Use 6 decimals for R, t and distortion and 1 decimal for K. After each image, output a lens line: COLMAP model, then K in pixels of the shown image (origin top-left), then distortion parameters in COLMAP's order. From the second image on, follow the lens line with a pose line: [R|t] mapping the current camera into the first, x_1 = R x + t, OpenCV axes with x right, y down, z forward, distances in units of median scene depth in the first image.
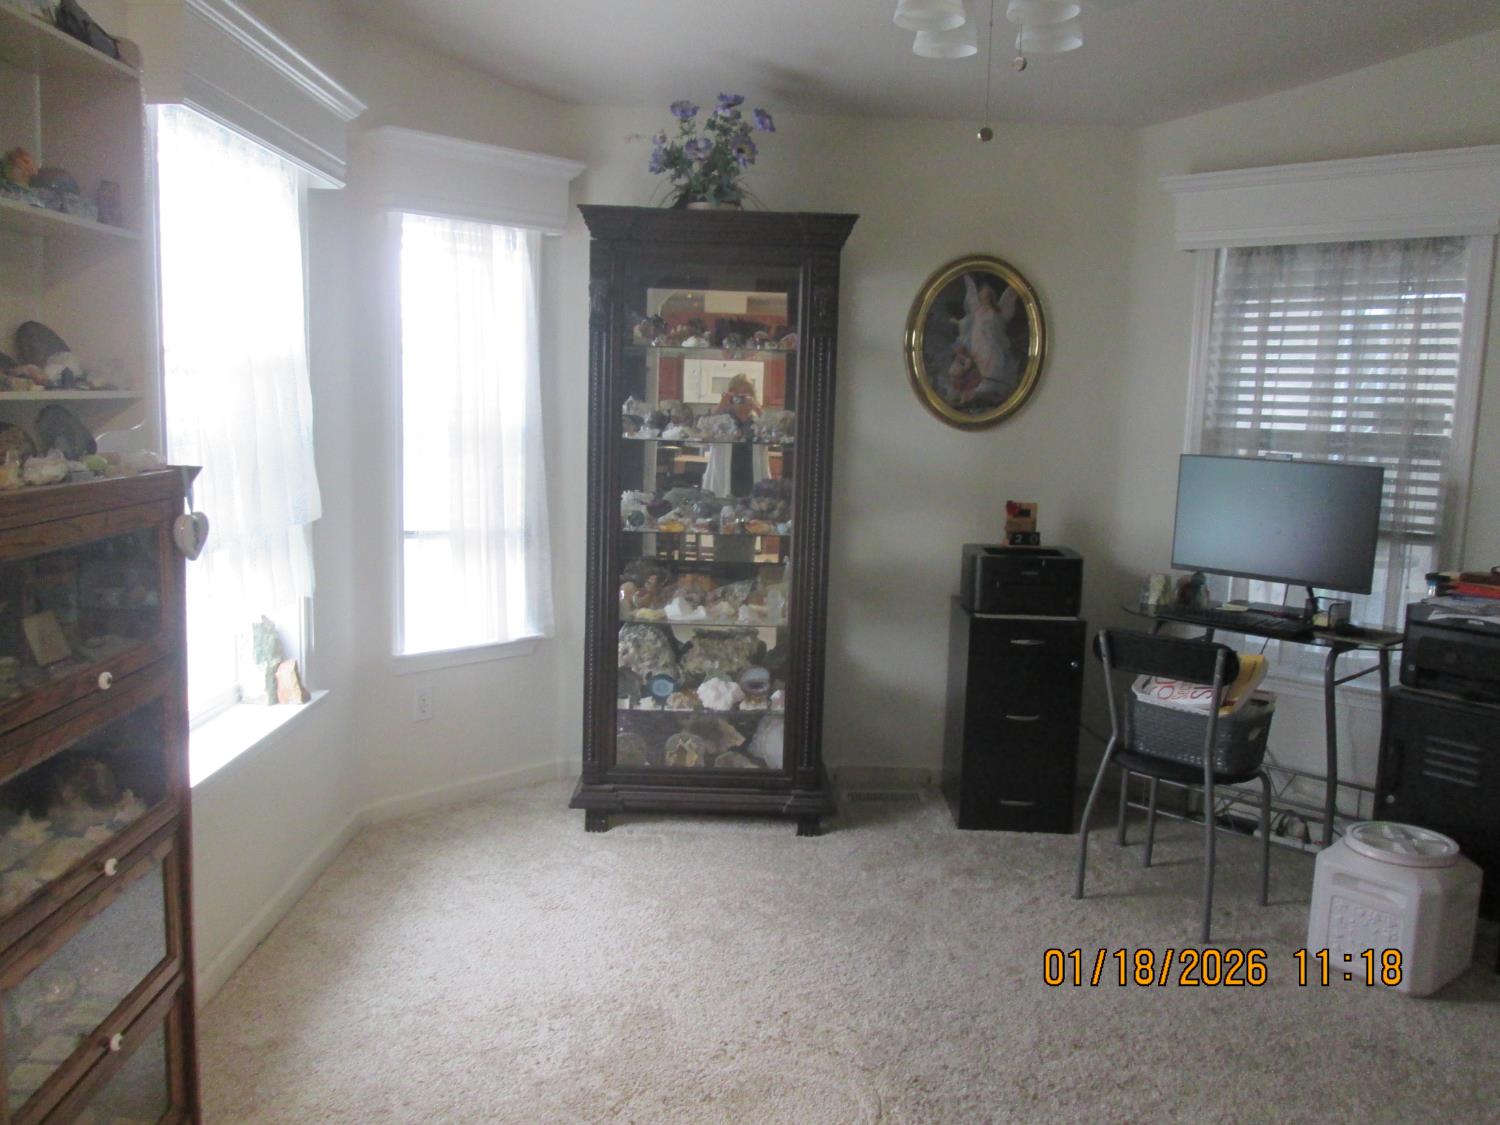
lens RADIAL K [[1244.1, 0, 752.7], [0, 1244.1, 562.7], [0, 0, 1]] dist [-0.051263, 0.022320]
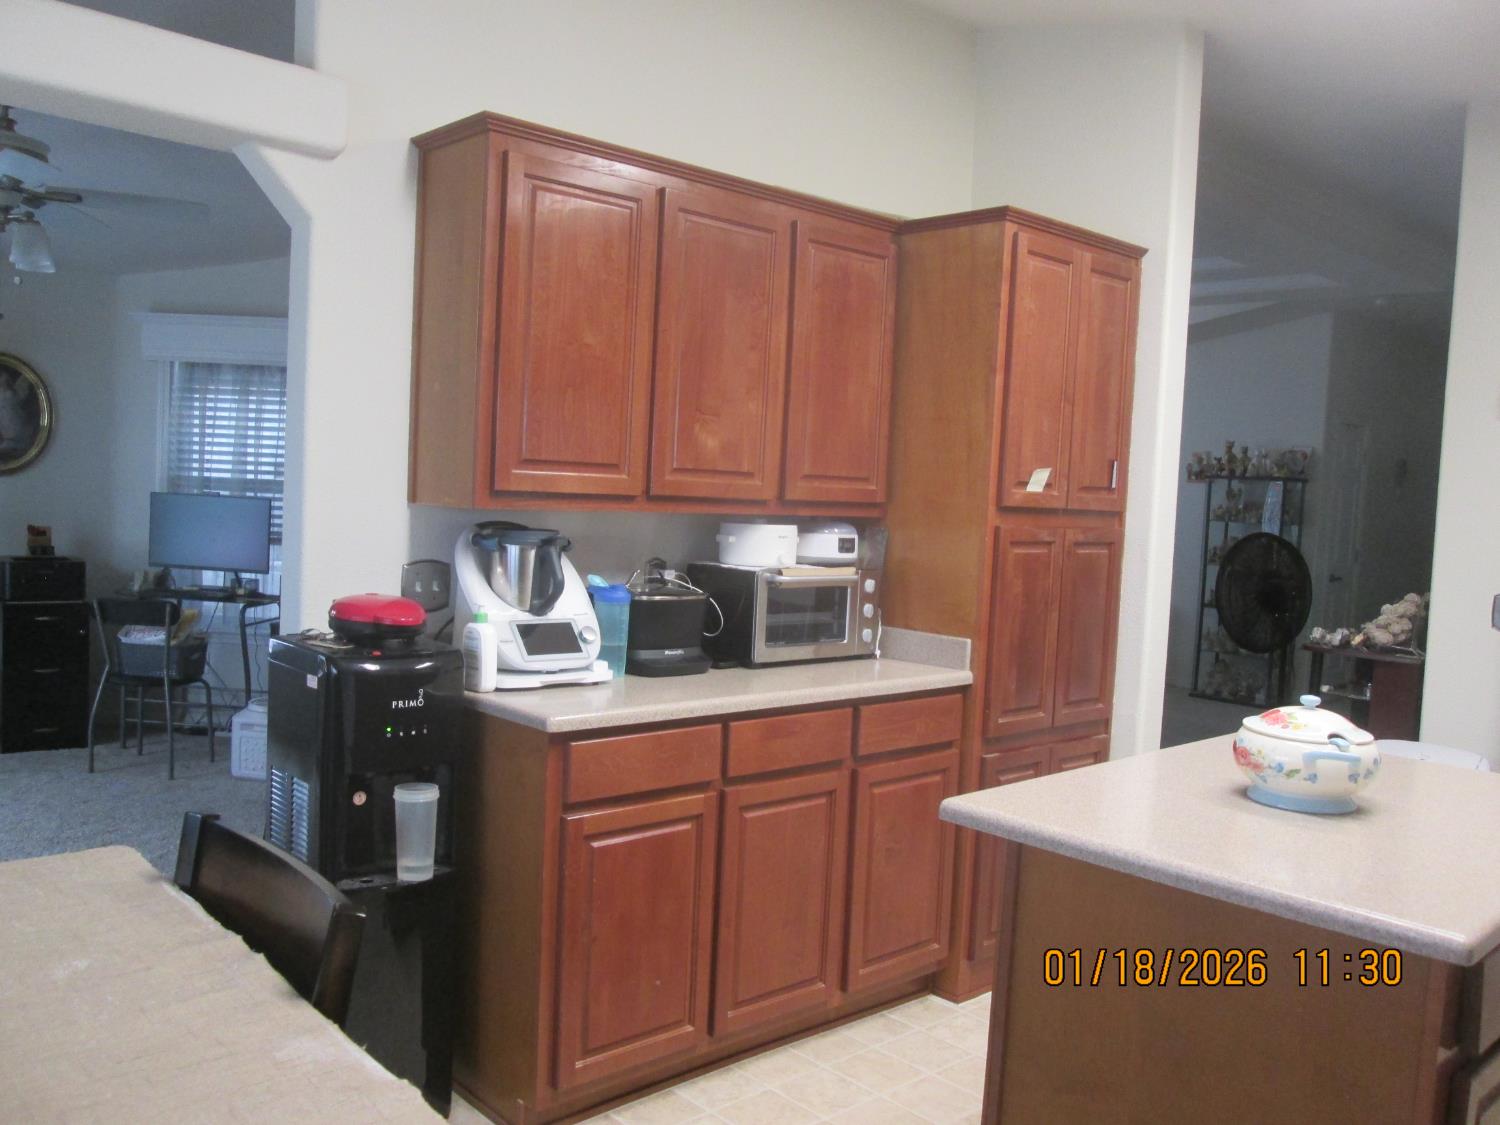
lens RADIAL K [[1244.1, 0, 753.3], [0, 1244.1, 557.1], [0, 0, 1]] dist [-0.051263, 0.022320]
pose [[0.745239, -0.031551, 0.666050, -0.122531], [0.059101, 0.998074, -0.018848, 0.068050], [-0.664173, 0.053411, 0.745669, -0.655233]]
